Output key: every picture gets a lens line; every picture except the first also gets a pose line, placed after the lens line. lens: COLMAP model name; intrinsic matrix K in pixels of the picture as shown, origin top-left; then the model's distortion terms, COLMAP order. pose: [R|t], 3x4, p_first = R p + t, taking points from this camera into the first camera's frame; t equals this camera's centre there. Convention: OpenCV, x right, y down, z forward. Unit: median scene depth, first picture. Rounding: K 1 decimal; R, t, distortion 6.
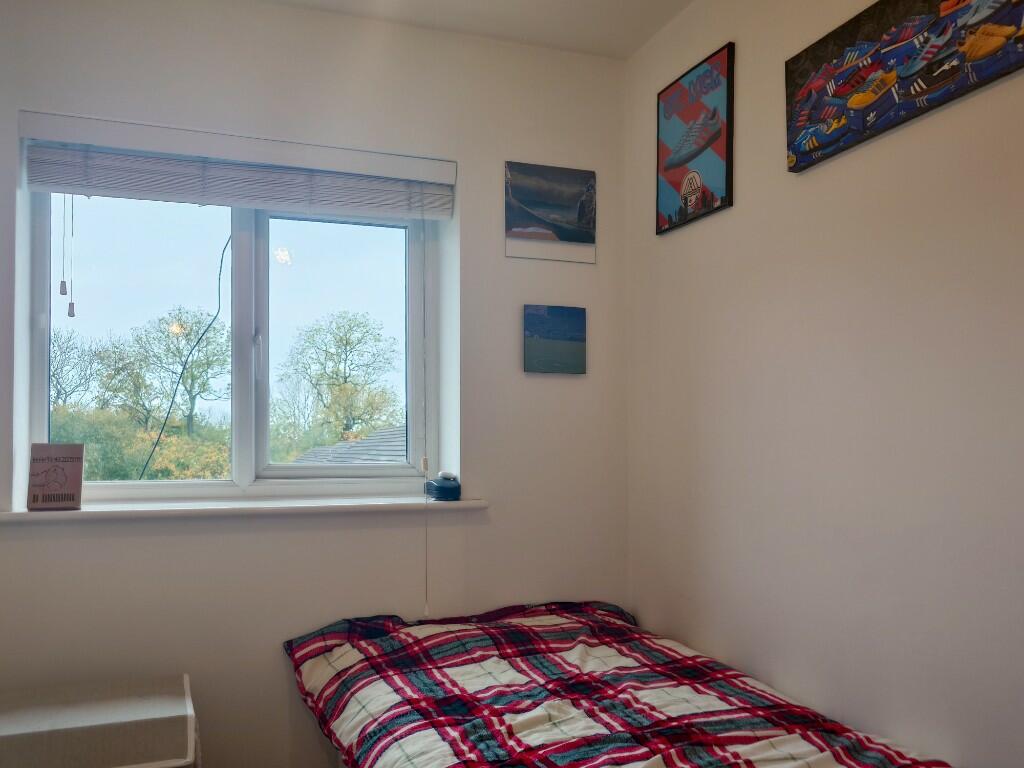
lens RADIAL K [[768.5, 0, 512.0], [0, 768.5, 384.0], [0, 0, 1]] dist [-0.035181, 0.001093]
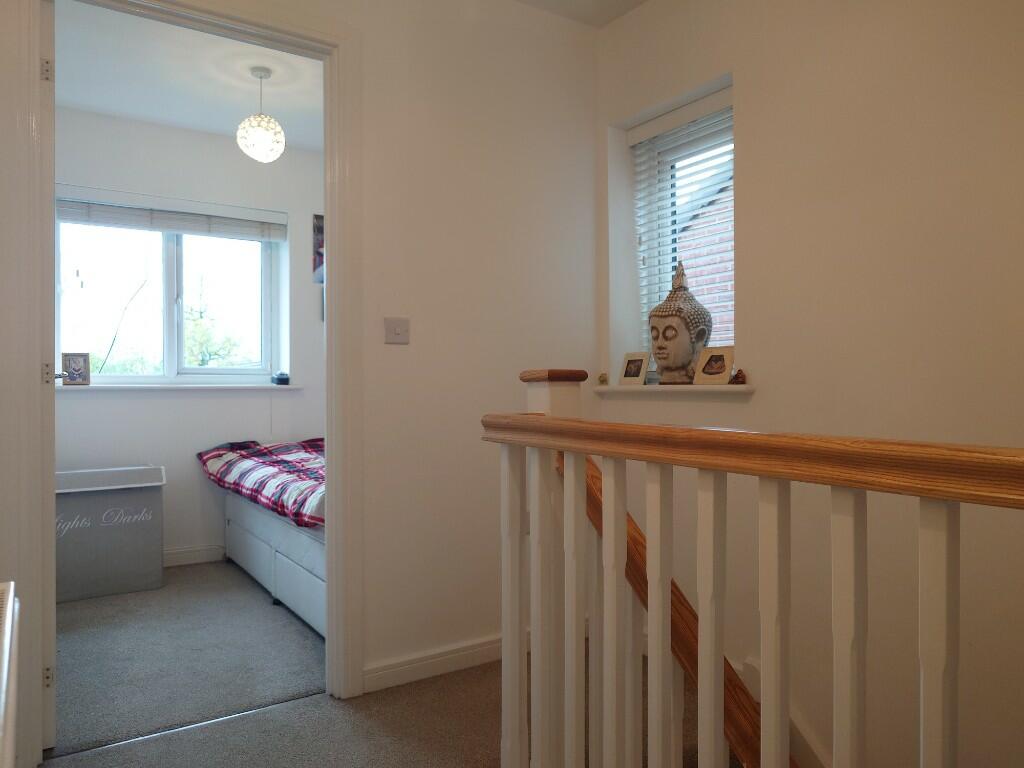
lens RADIAL K [[712.8, 0, 512.0], [0, 712.8, 384.0], [0, 0, 1]] dist [0.001520, 0.000256]
pose [[0.980618, 0.012792, 0.195513, 0.147260], [-0.028524, 0.996556, 0.077864, -0.014910], [-0.193844, -0.081931, 0.977605, -0.986588]]
